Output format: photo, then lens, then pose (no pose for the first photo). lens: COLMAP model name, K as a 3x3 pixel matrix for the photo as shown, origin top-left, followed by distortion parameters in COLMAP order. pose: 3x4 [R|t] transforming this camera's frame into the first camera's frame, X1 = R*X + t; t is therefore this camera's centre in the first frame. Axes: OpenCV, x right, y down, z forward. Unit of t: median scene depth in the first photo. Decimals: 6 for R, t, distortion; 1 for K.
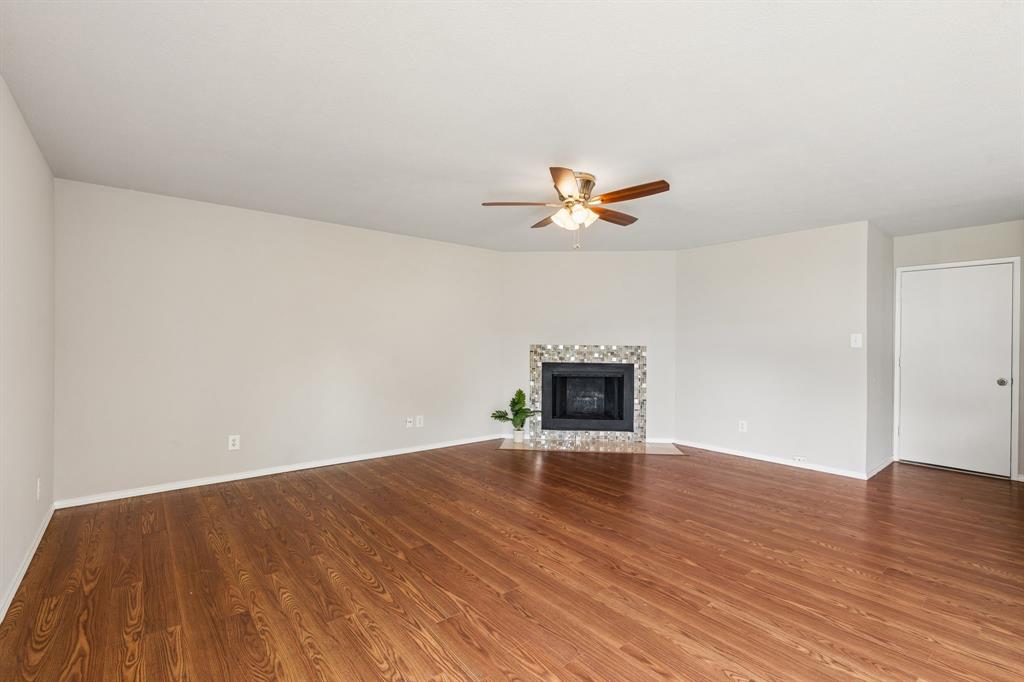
lens RADIAL K [[467.8, 0, 515.9], [0, 467.8, 339.9], [0, 0, 1]] dist [-0.005044, 0.002937]
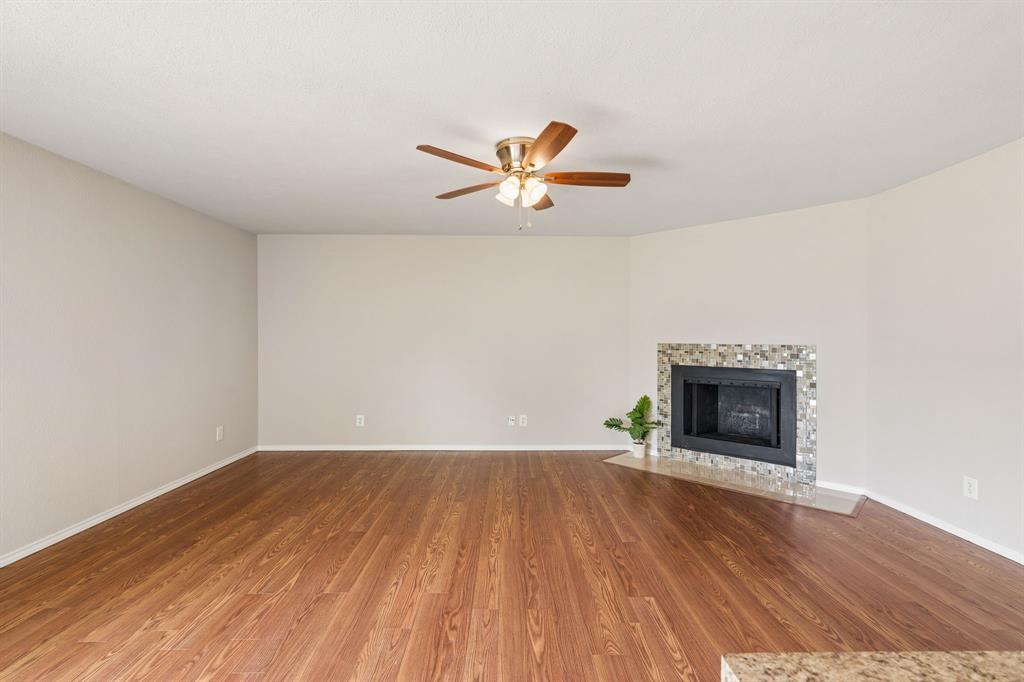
lens RADIAL K [[467.8, 0, 512.4], [0, 467.8, 341.1], [0, 0, 1]] dist [-0.005044, 0.002937]
pose [[0.775992, -0.004527, -0.630727, 0.380571], [0.008302, 0.999961, 0.003037, 0.001152], [0.630688, -0.007593, 0.775999, 0.198916]]
